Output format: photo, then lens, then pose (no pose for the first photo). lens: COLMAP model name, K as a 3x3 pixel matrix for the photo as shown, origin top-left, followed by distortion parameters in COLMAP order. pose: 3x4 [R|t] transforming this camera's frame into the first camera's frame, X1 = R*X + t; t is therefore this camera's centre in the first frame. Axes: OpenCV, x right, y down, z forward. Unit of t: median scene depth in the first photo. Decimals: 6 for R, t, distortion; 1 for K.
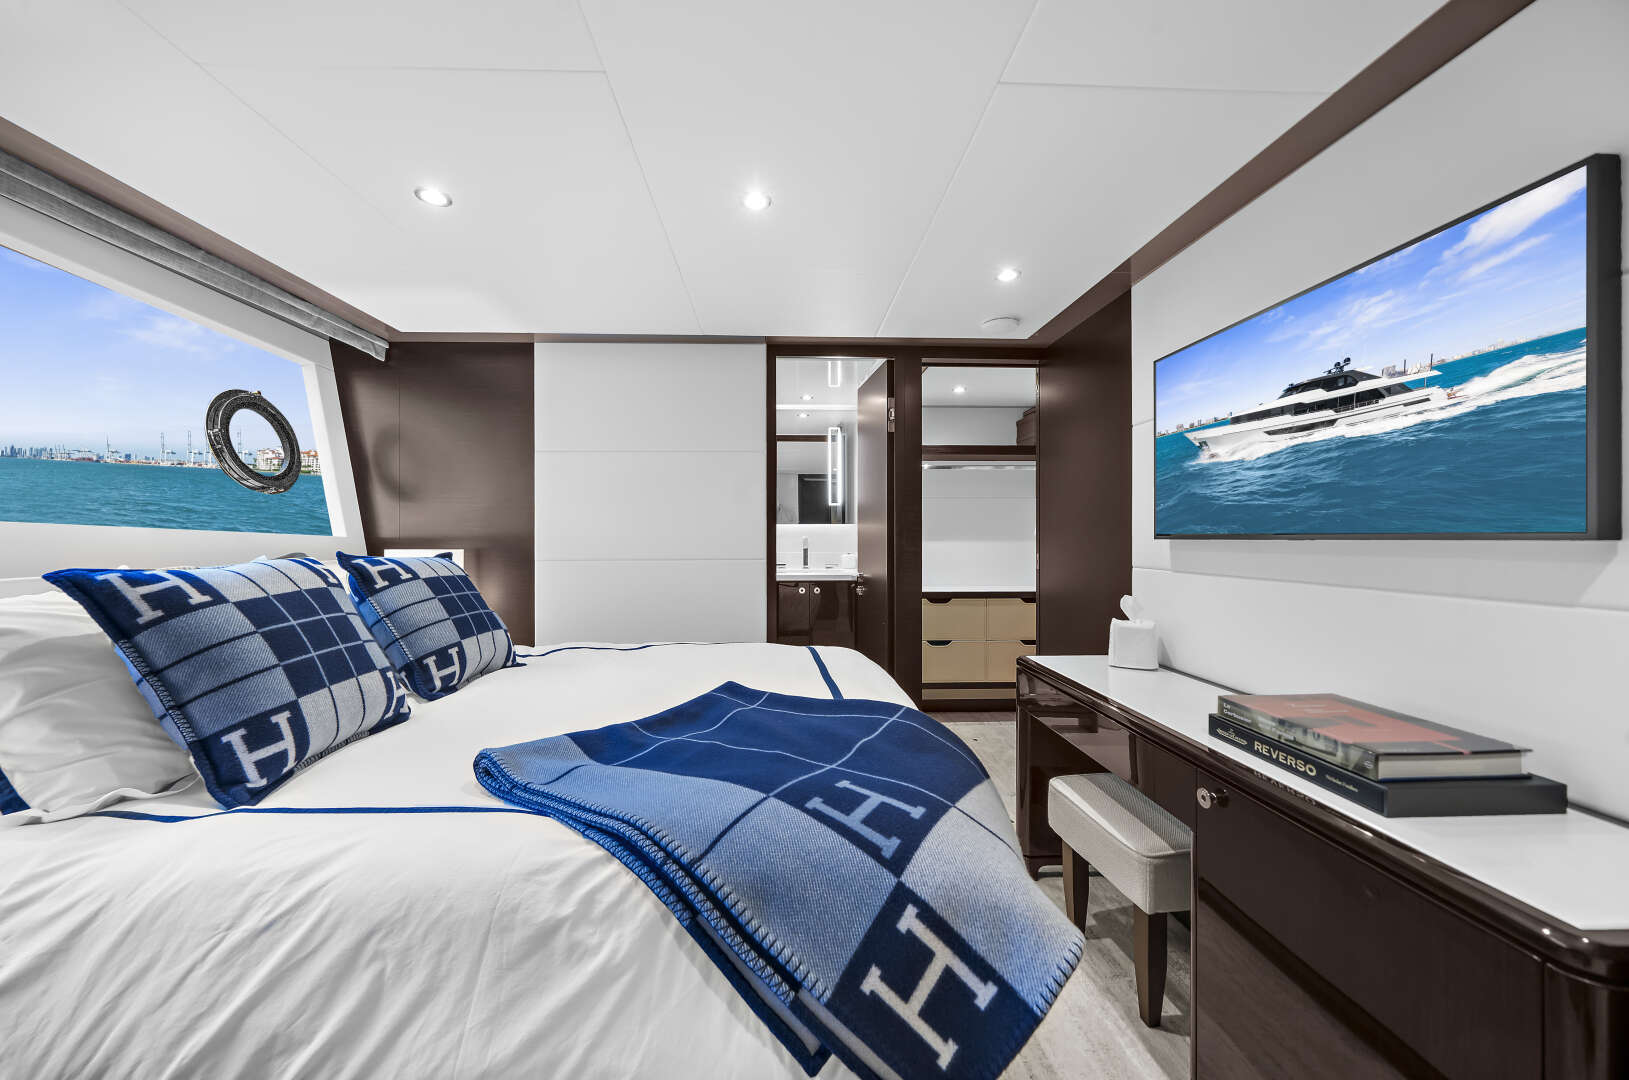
lens RADIAL K [[588.9, 0, 807.1], [0, 588.9, 550.3], [0, 0, 1]] dist [-0.012108, 0.002076]
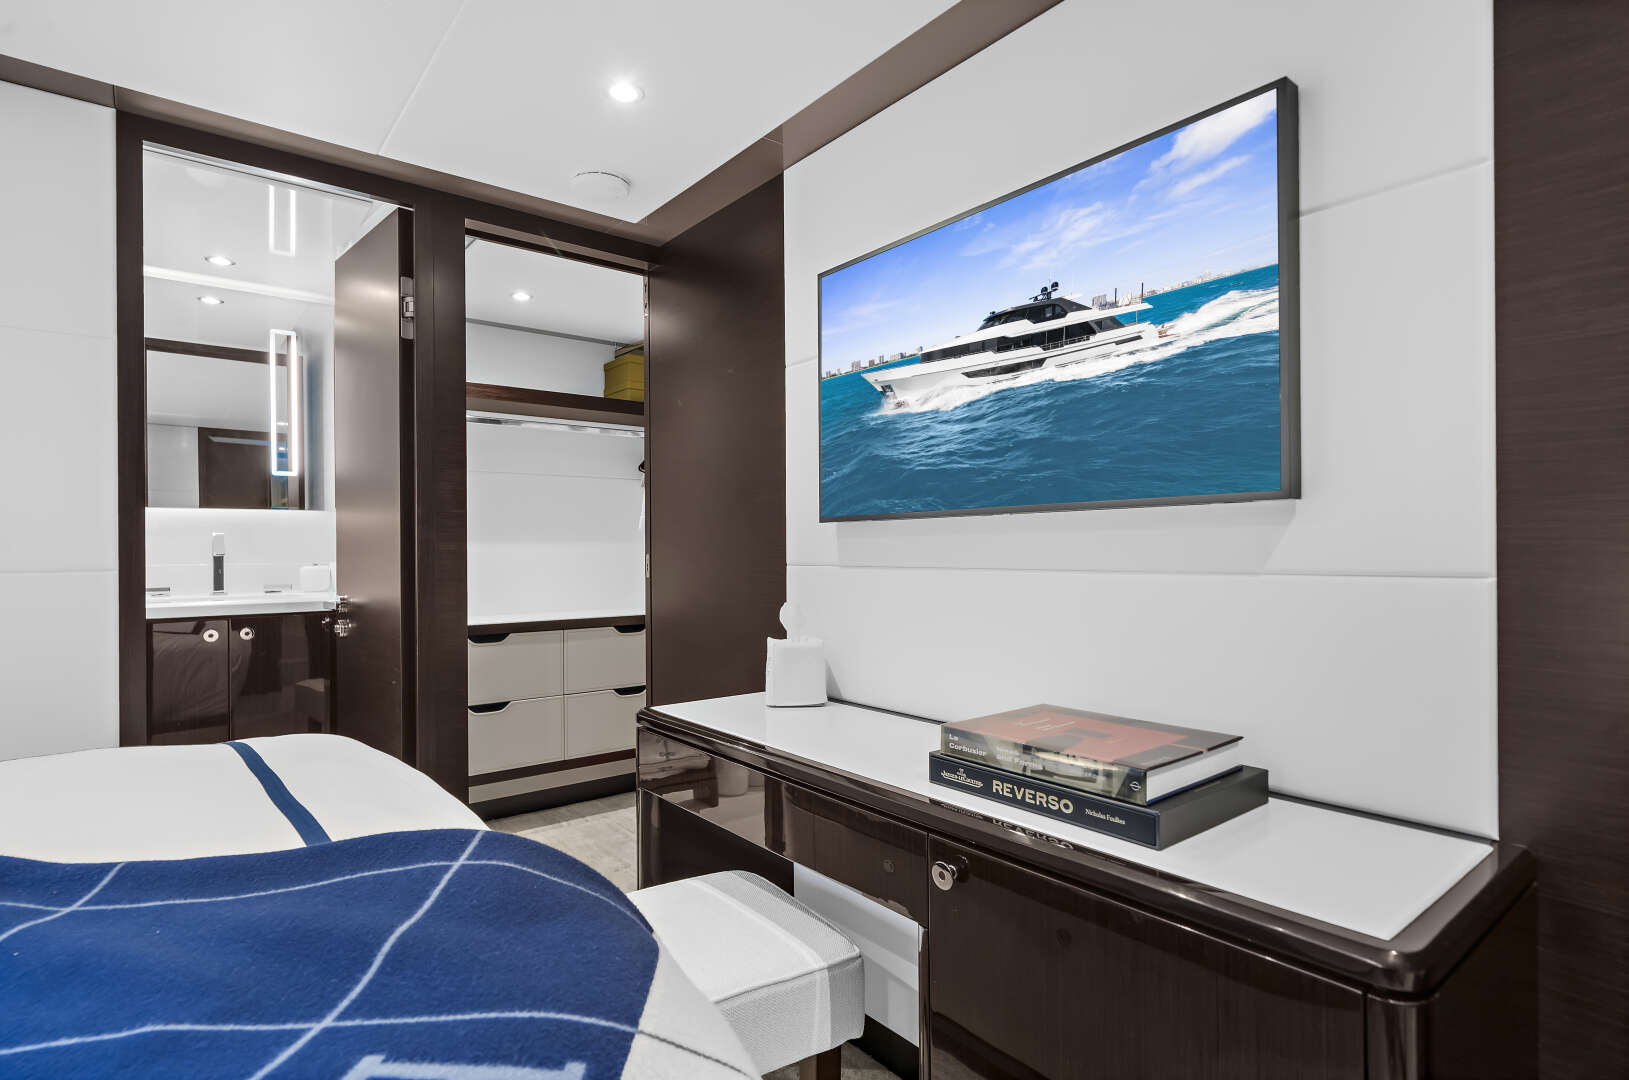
lens RADIAL K [[834.9, 0, 827.1], [0, 834.9, 554.5], [0, 0, 1]] dist [0.003492, 0.002455]
pose [[0.808381, -0.013009, 0.588517, -0.008734], [0.024618, 0.999628, -0.011720, 0.046873], [-0.588145, 0.023963, 0.808400, 0.245709]]
